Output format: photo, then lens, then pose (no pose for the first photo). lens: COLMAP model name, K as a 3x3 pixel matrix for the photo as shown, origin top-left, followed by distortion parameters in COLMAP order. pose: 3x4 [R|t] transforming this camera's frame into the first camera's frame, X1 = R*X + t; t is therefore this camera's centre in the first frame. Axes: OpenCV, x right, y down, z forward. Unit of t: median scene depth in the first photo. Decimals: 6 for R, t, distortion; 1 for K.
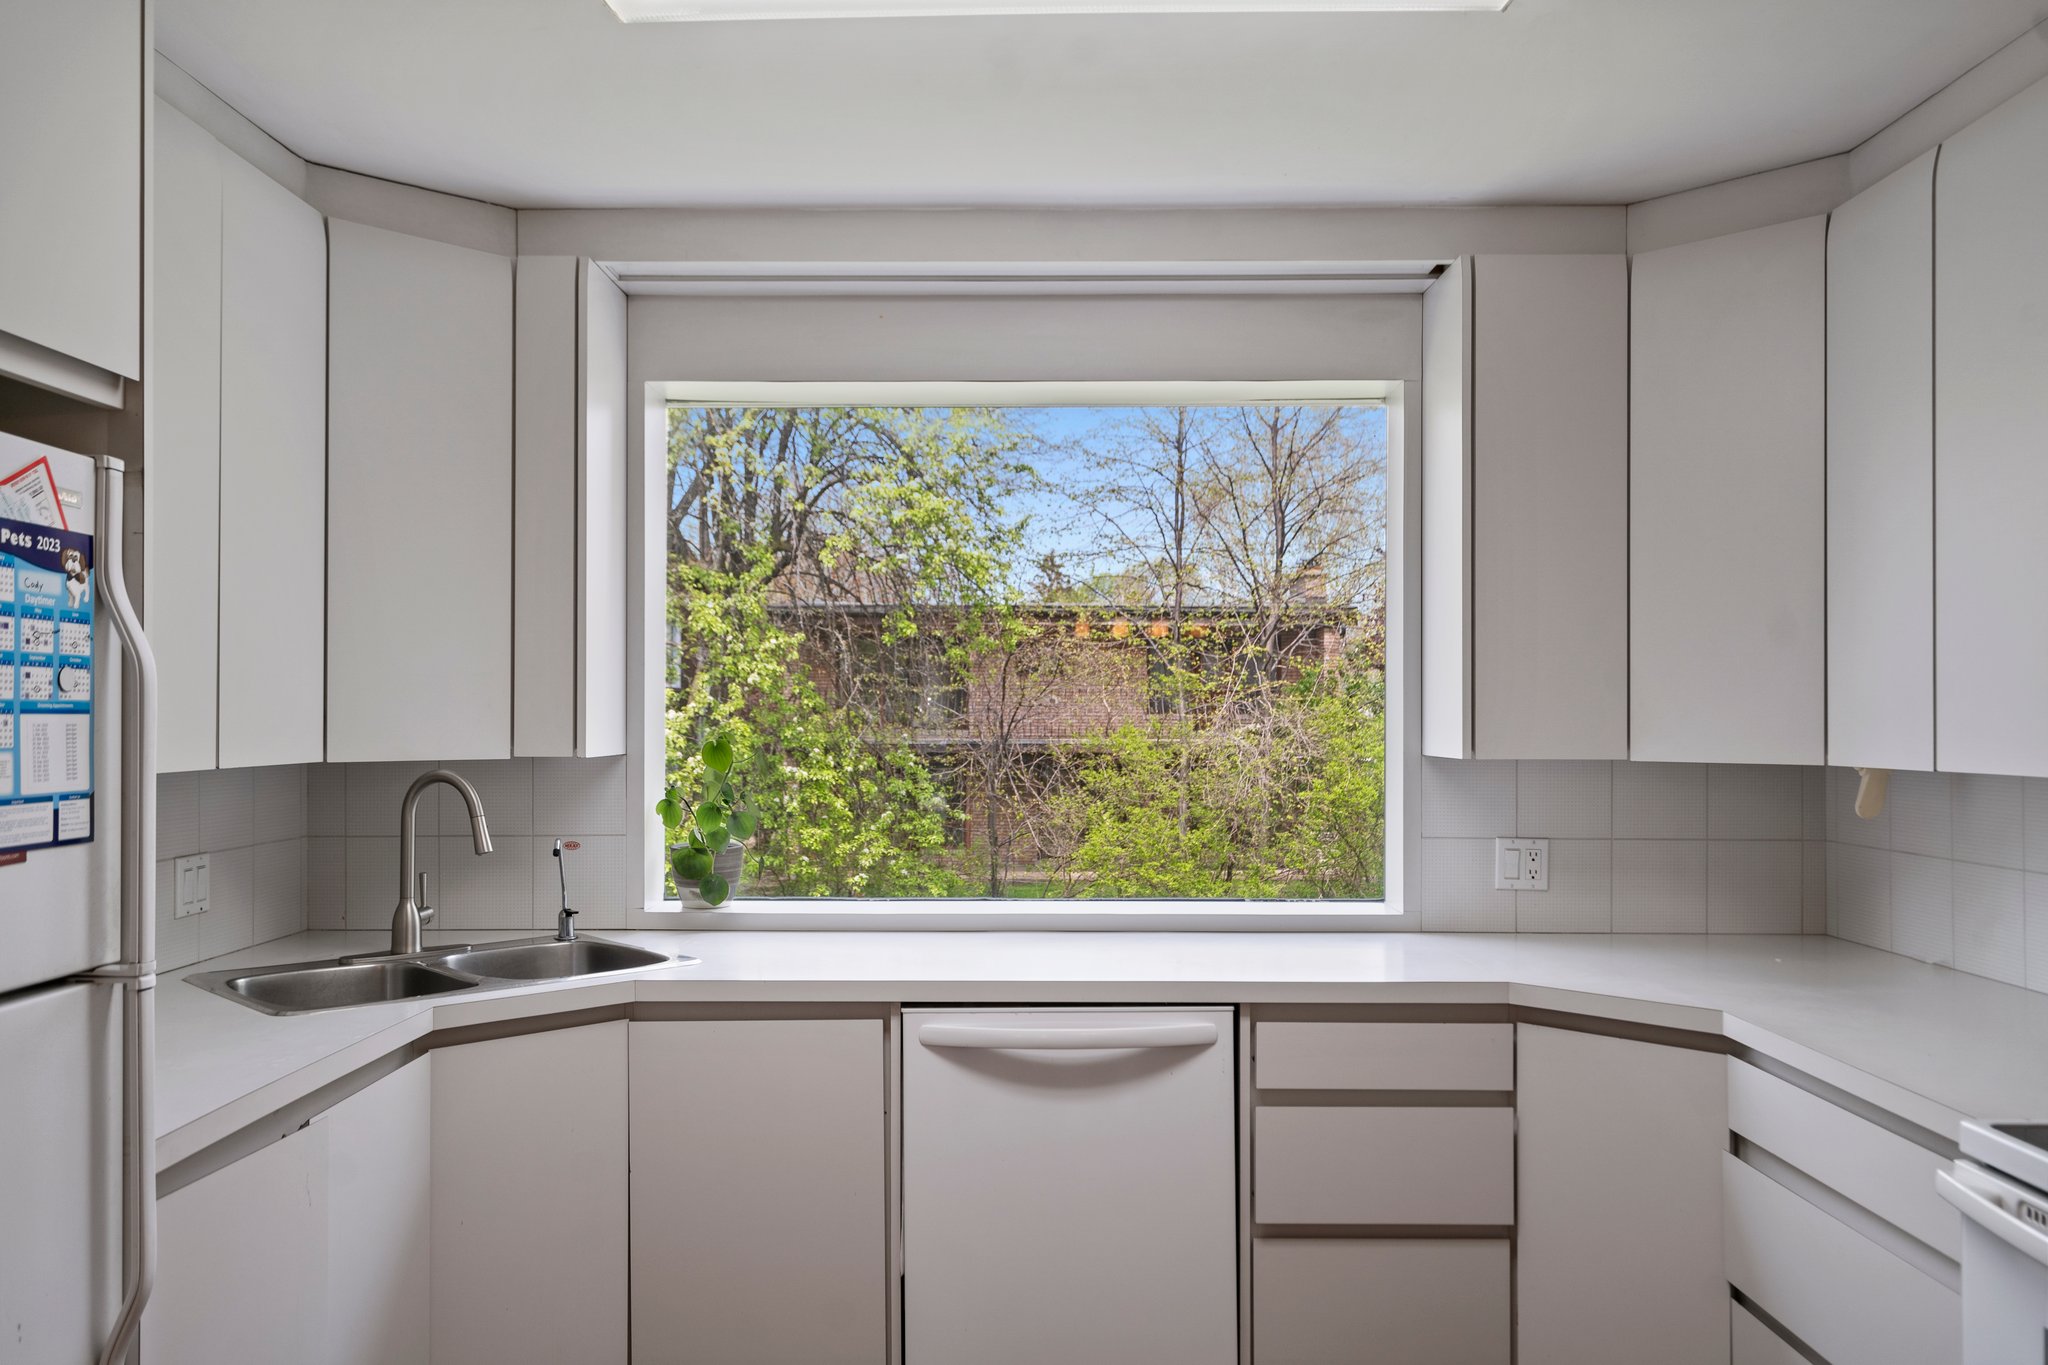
lens RADIAL K [[1522.1, 0, 1014.0], [0, 1522.1, 710.4], [0, 0, 1]] dist [0.021739, -0.024821]
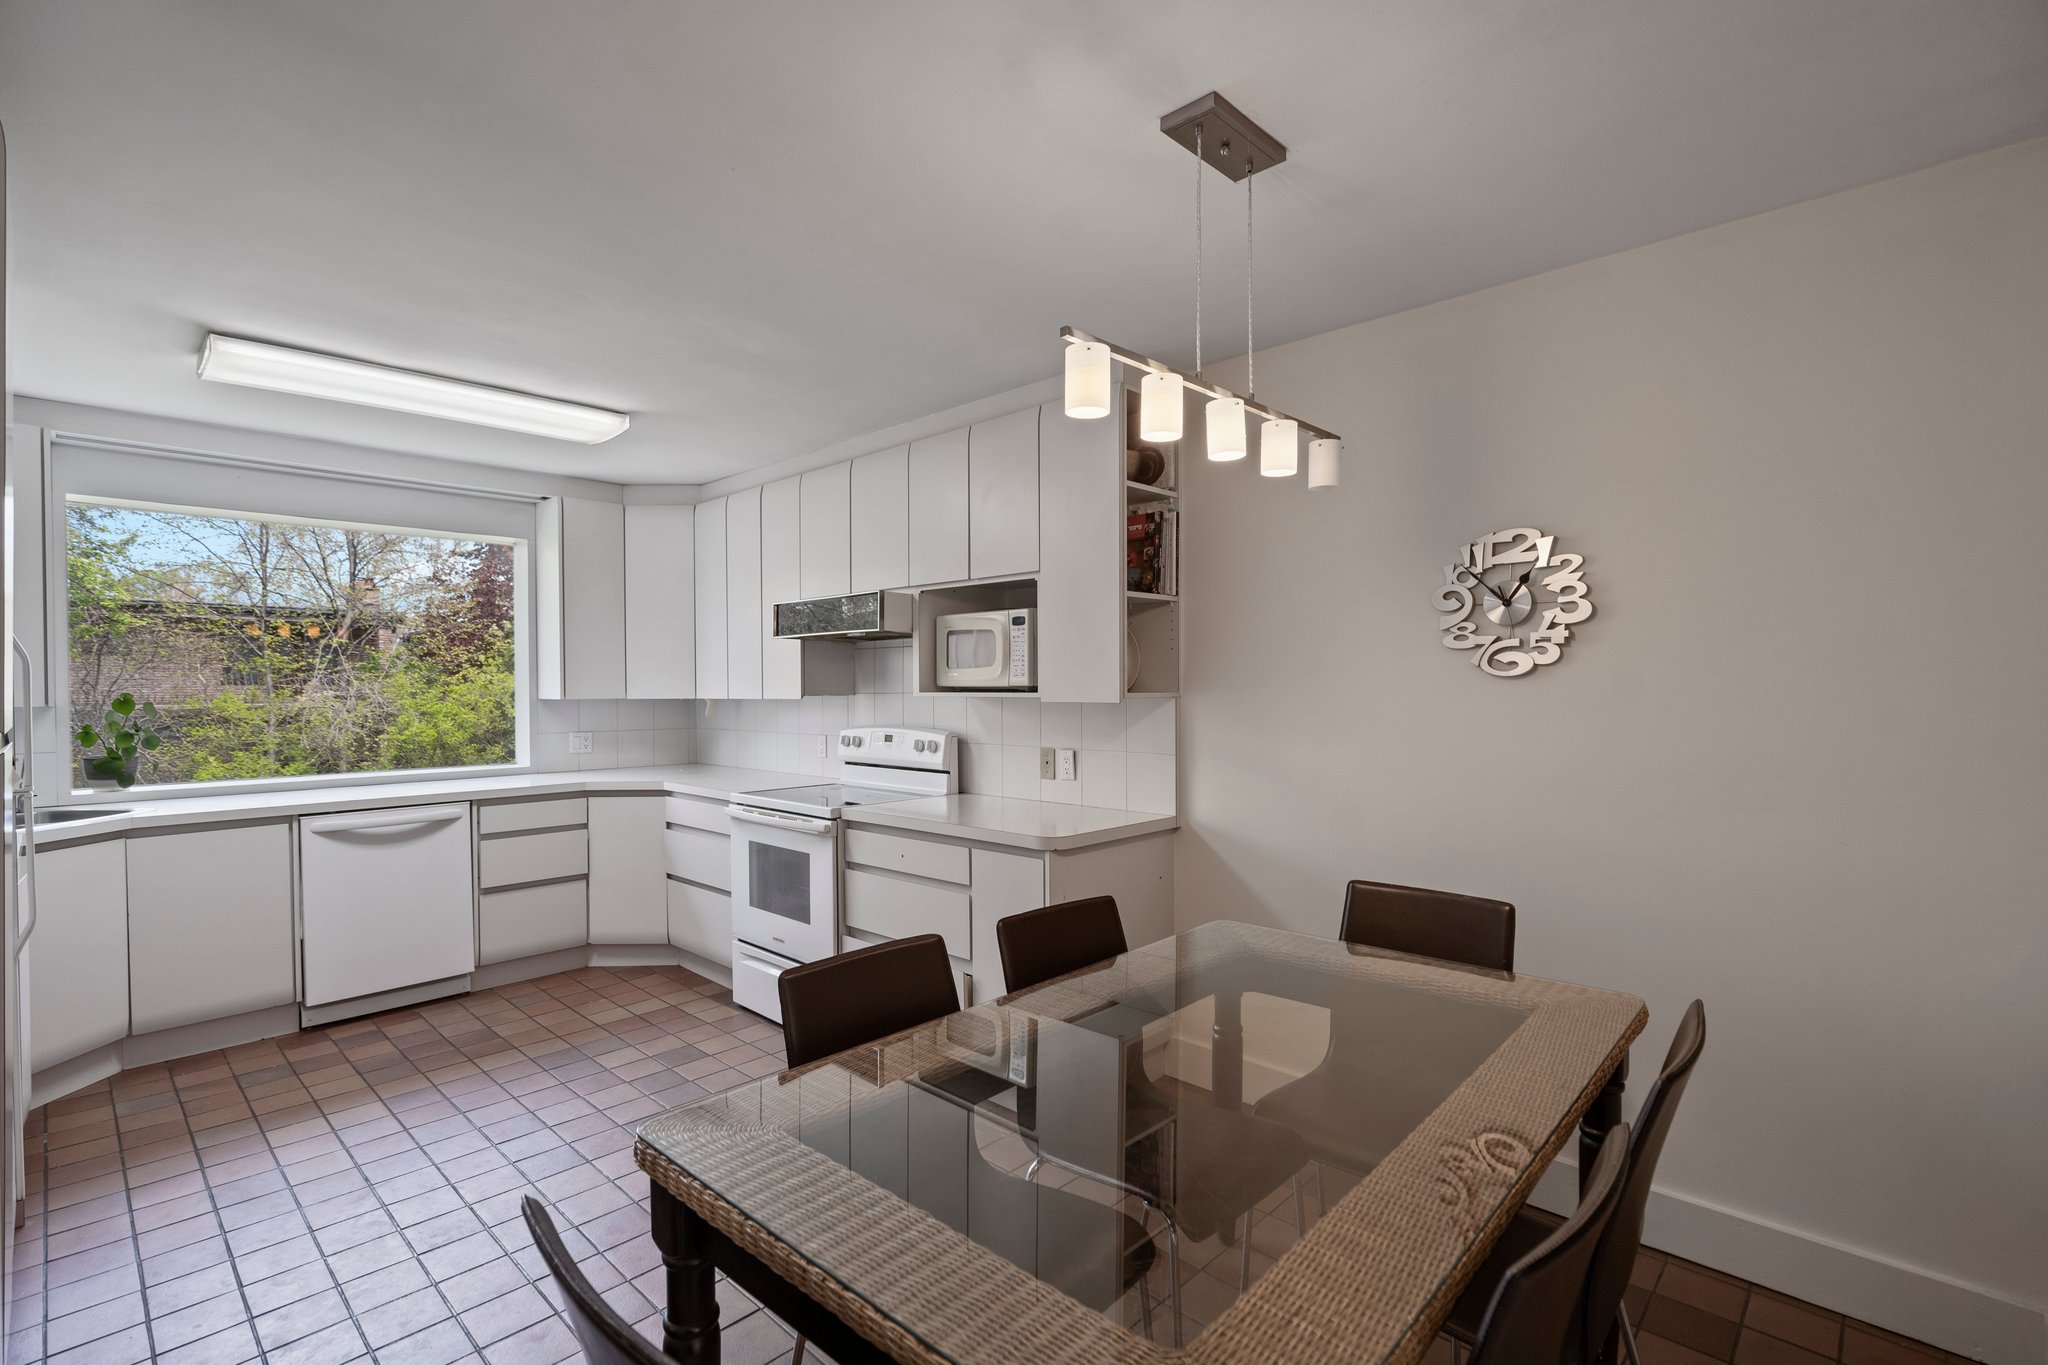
lens RADIAL K [[921.8, 0, 1016.8], [0, 921.8, 696.0], [0, 0, 1]] dist [-0.009313, 0.003417]
pose [[0.679494, -0.014585, 0.733536, -0.066125], [0.003290, 0.999853, 0.016832, 0.000797], [-0.733674, -0.009024, 0.679442, -0.125000]]
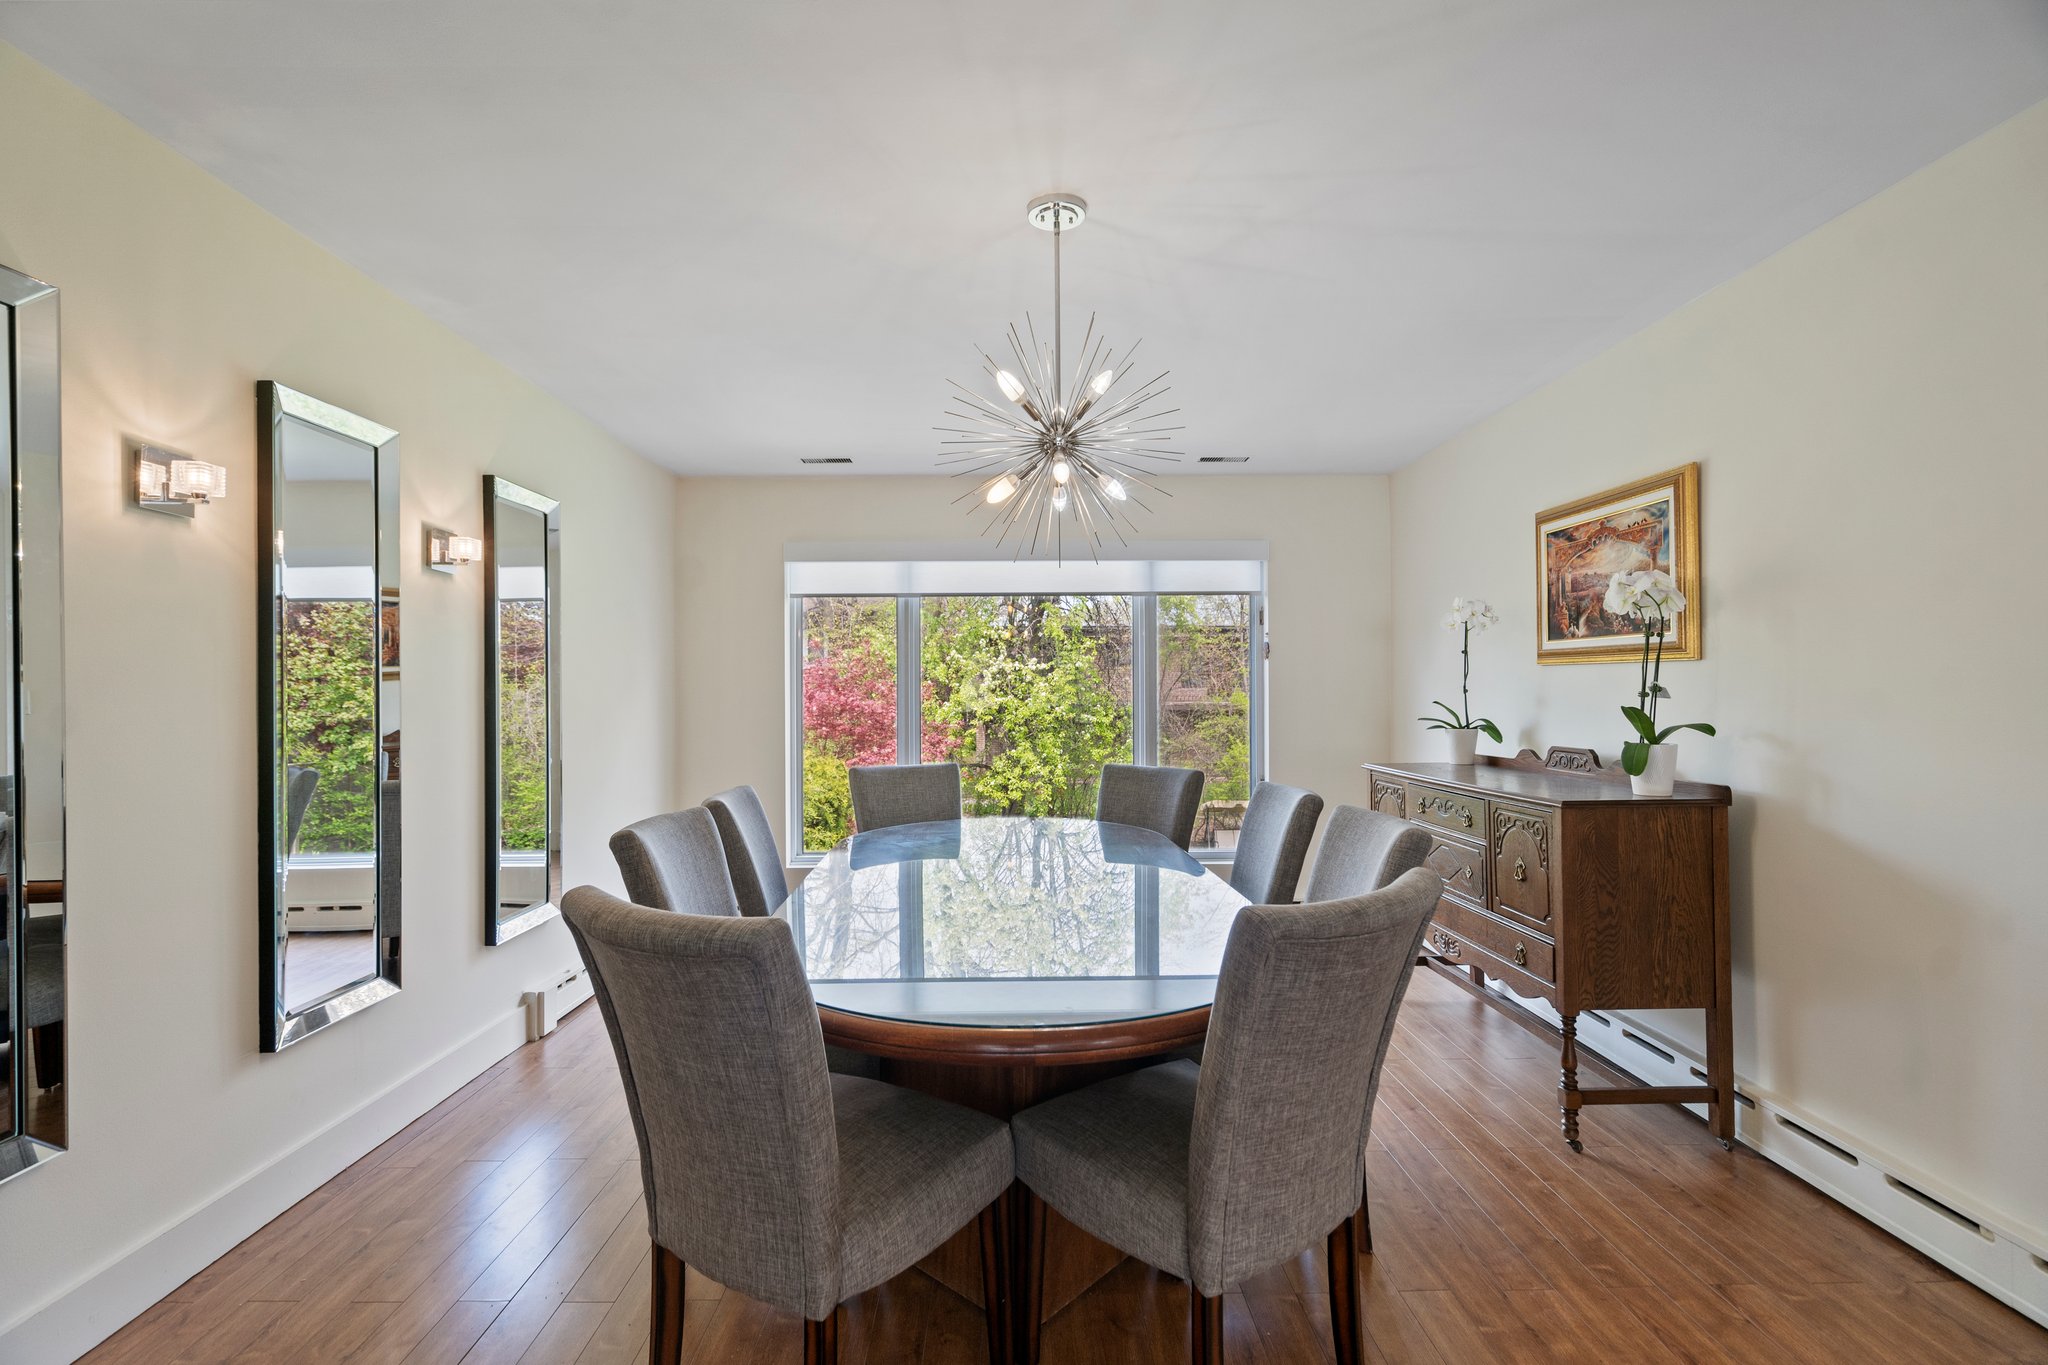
lens RADIAL K [[921.8, 0, 998.7], [0, 921.8, 677.6], [0, 0, 1]] dist [-0.009313, 0.003417]
pose [[0.999975, -0.007074, -0.000776, -0.275126], [0.007062, 0.999868, -0.014617, 0.009032], [0.000879, 0.014611, 0.999893, -0.109756]]
